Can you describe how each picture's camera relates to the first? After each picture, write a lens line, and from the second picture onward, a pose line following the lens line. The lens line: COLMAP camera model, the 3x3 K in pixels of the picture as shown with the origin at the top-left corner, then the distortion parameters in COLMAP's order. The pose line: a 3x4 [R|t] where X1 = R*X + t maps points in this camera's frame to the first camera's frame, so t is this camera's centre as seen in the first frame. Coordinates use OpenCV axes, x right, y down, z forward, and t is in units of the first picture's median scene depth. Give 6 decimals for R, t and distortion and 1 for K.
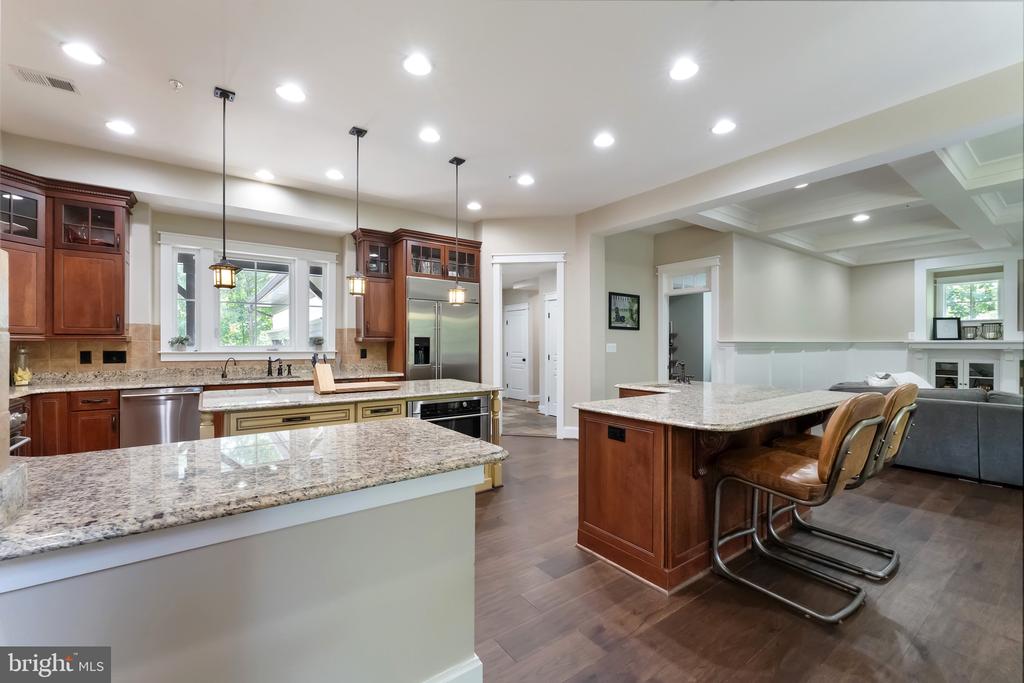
lens RADIAL K [[421.9, 0, 512.0], [0, 421.9, 341.5], [0, 0, 1]] dist [0.000819, 0.000077]
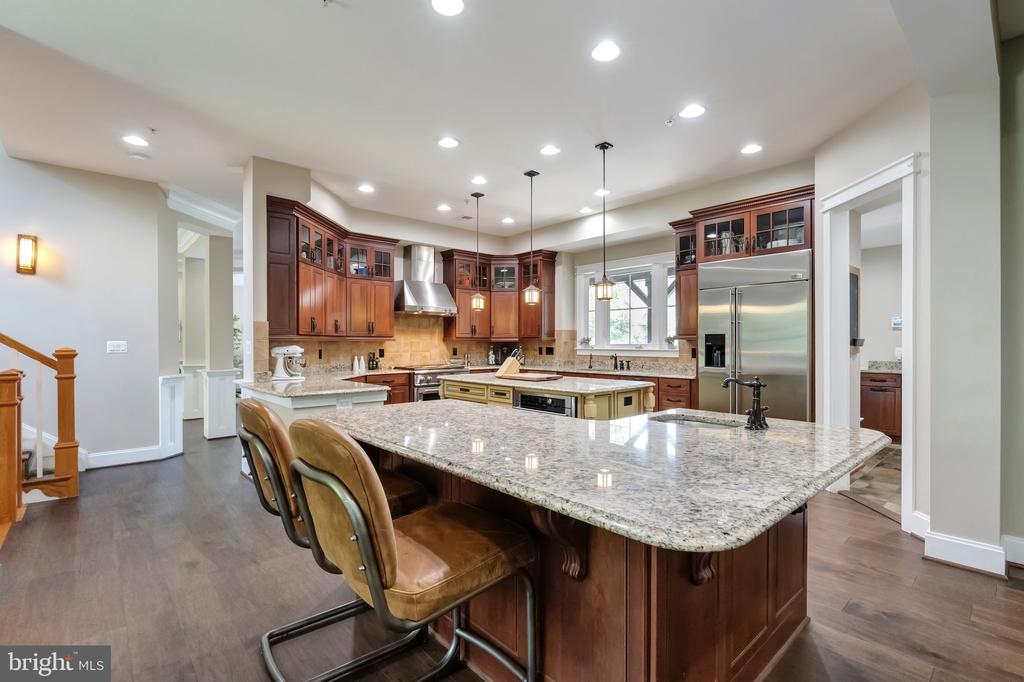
lens RADIAL K [[463.4, 0, 512.0], [0, 463.4, 341.0], [0, 0, 1]] dist [0.001207, 0.000242]
pose [[0.118463, -0.007543, -0.992930, 0.721878], [0.004220, 0.999966, -0.007093, 0.009004], [0.992950, -0.003350, 0.118491, 0.574947]]
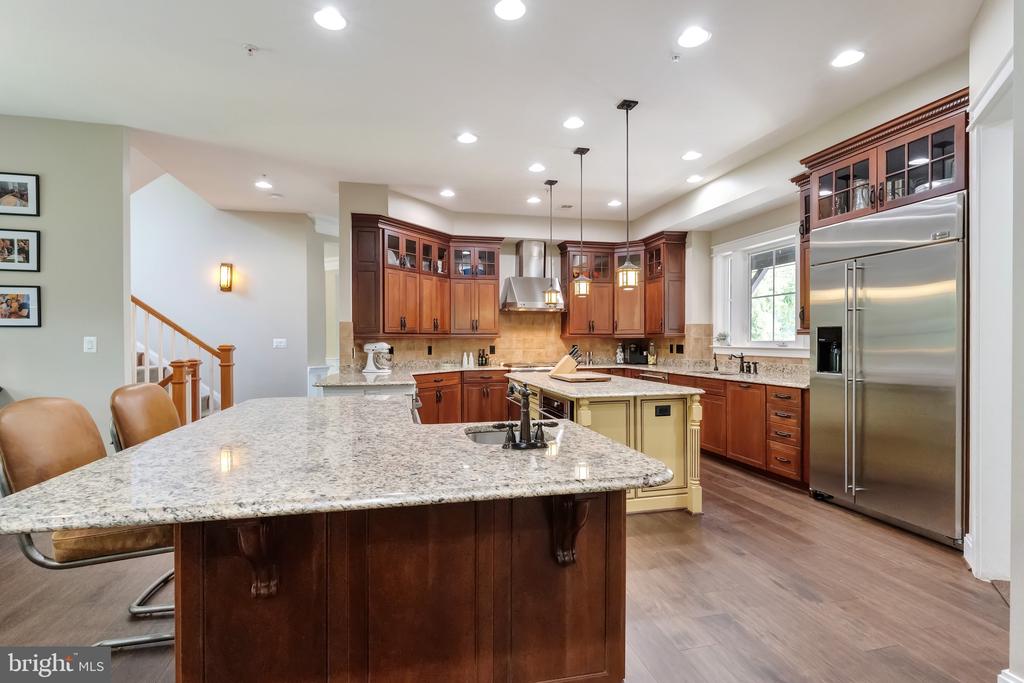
lens RADIAL K [[484.4, 0, 512.0], [0, 484.4, 341.5], [0, 0, 1]] dist [-0.002334, -0.000585]
pose [[-0.370059, 0.000040, -0.929008, 0.655643], [0.003943, 0.999991, -0.001528, 0.010825], [0.929000, -0.004228, -0.370056, 0.958887]]
